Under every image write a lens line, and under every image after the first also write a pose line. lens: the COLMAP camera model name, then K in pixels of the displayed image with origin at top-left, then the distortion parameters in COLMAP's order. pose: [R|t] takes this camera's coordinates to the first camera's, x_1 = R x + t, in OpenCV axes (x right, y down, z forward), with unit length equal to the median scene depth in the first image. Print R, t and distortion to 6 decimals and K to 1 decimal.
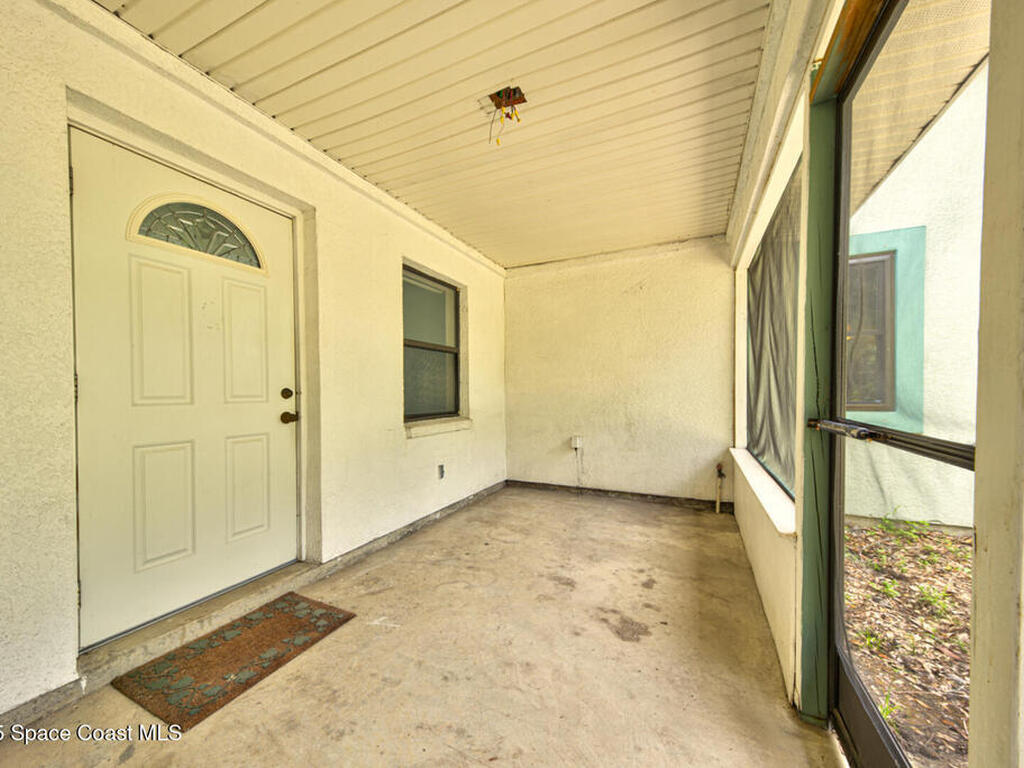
lens RADIAL K [[397.0, 0, 510.1], [0, 397.0, 395.5], [0, 0, 1]] dist [0.015738, -0.000532]
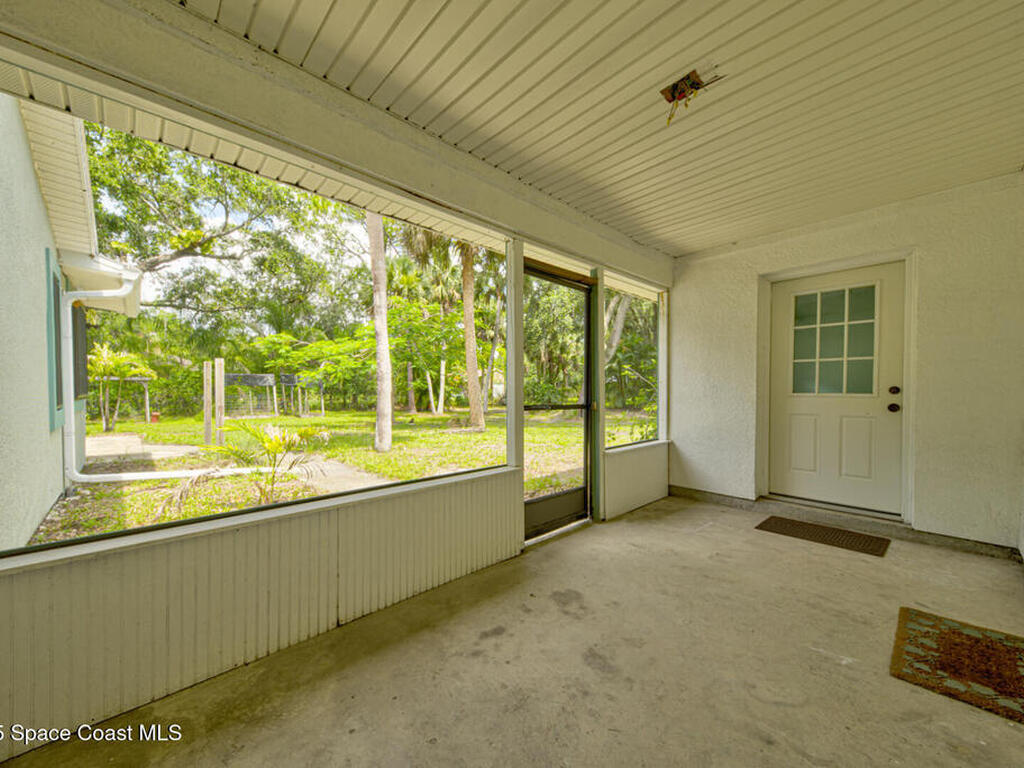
lens RADIAL K [[397.0, 0, 510.1], [0, 397.0, 395.5], [0, 0, 1]] dist [0.015738, -0.000532]
pose [[-0.927927, -0.002244, 0.372756, 0.017342], [0.007592, 0.999661, 0.024920, -0.029731], [-0.372686, 0.025954, -0.927595, 1.822817]]
